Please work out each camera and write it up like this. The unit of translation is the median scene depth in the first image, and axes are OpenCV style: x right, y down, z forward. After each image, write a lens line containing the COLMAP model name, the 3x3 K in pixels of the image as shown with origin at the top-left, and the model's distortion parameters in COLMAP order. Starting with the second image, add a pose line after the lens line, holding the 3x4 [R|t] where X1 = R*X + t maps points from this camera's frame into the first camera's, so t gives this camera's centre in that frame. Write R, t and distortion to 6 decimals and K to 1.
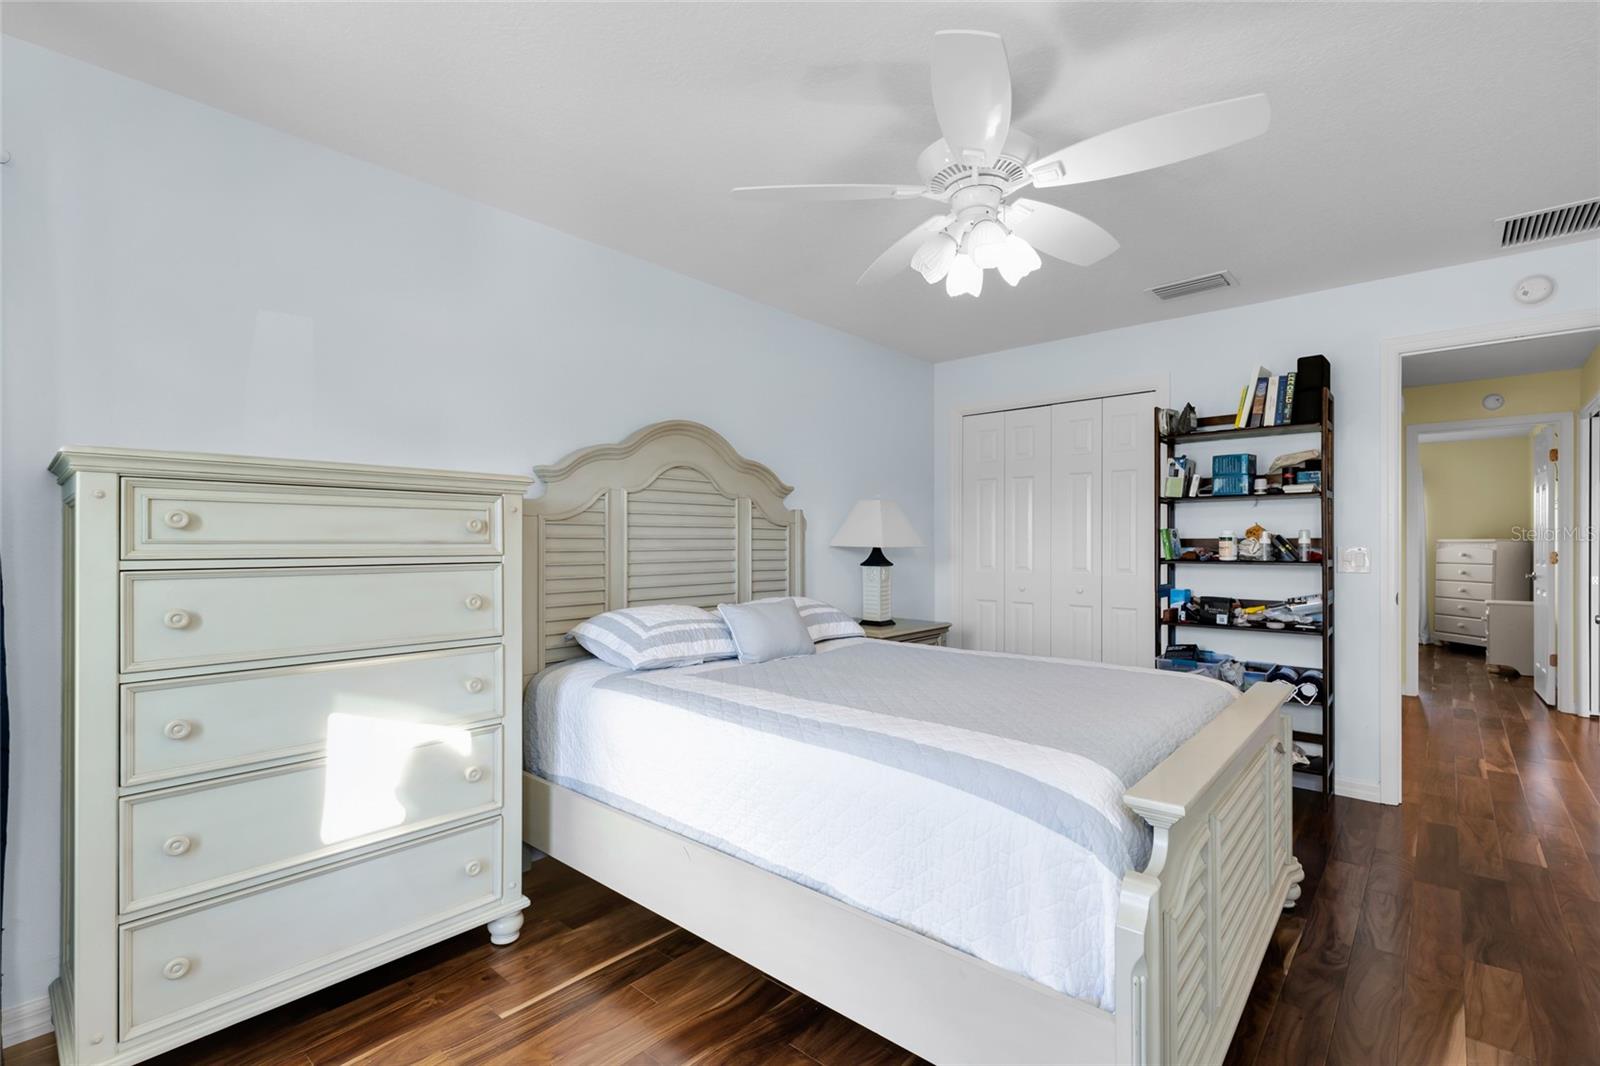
lens RADIAL K [[725.3, 0, 789.2], [0, 725.3, 543.3], [0, 0, 1]] dist [0.006867, -0.000266]
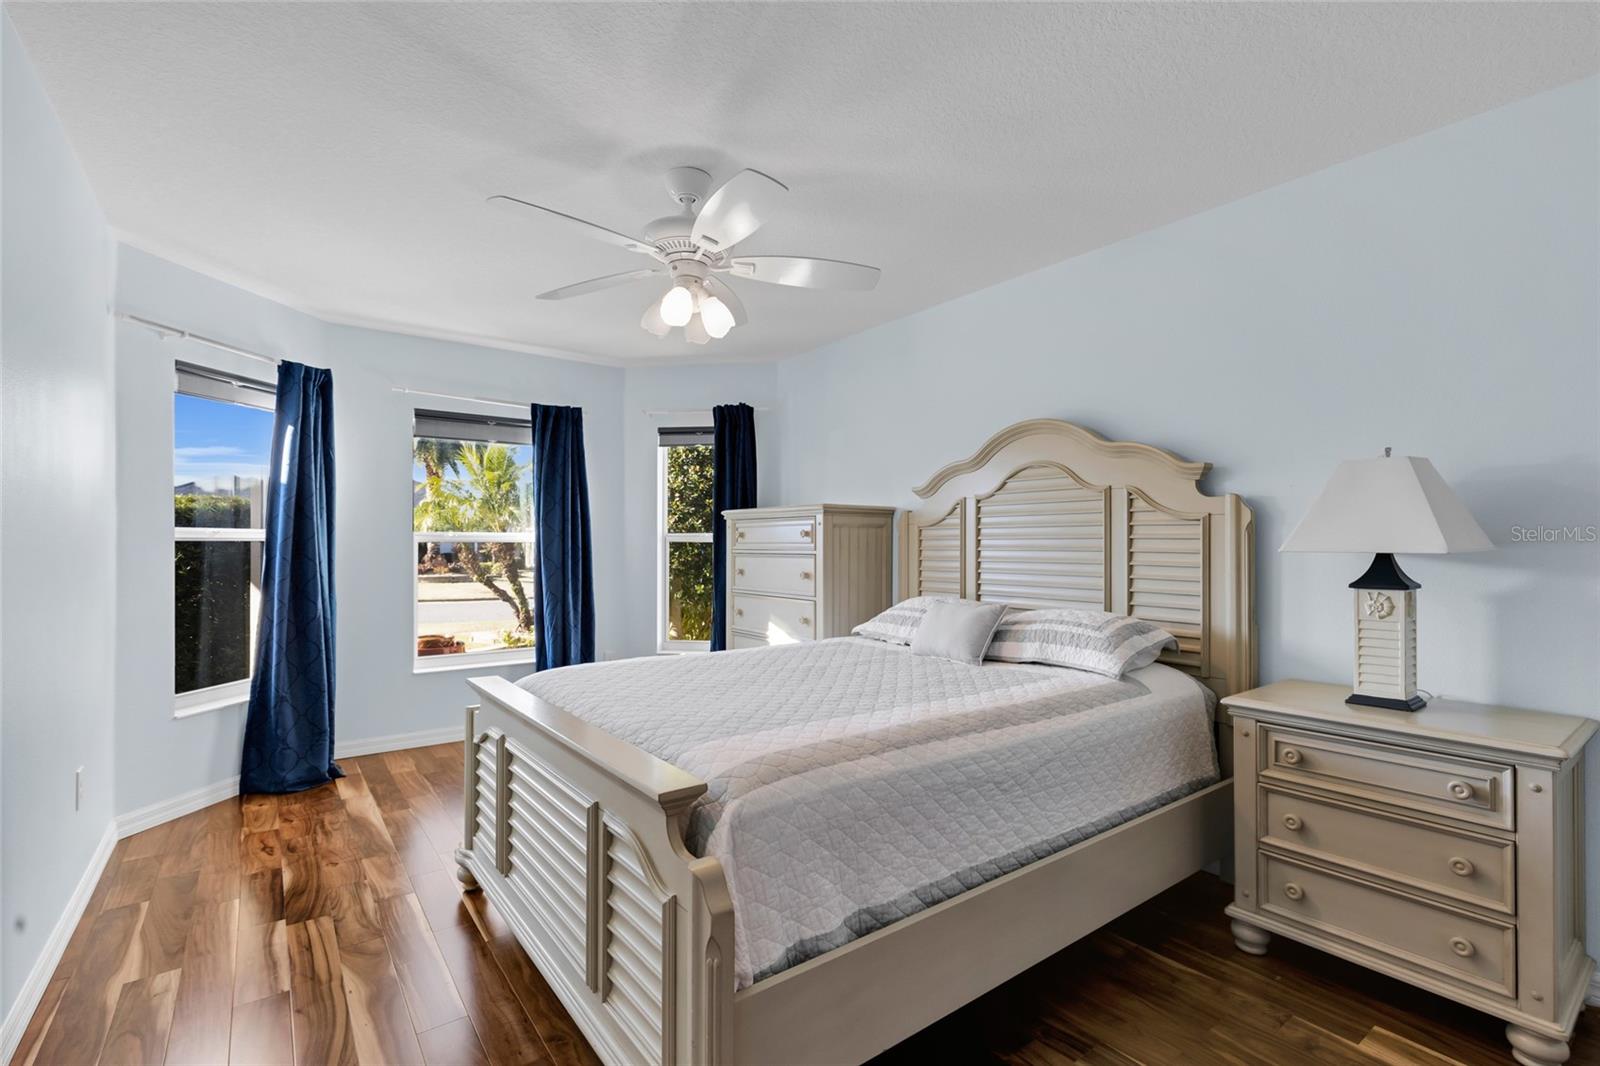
lens RADIAL K [[725.3, 0, 789.2], [0, 725.3, 543.3], [0, 0, 1]] dist [0.006867, -0.000266]
pose [[-0.214125, 0.003061, -0.976801, 0.717340], [0.000695, 0.999995, 0.002982, -0.002477], [0.976806, -0.000040, -0.214127, 0.714897]]
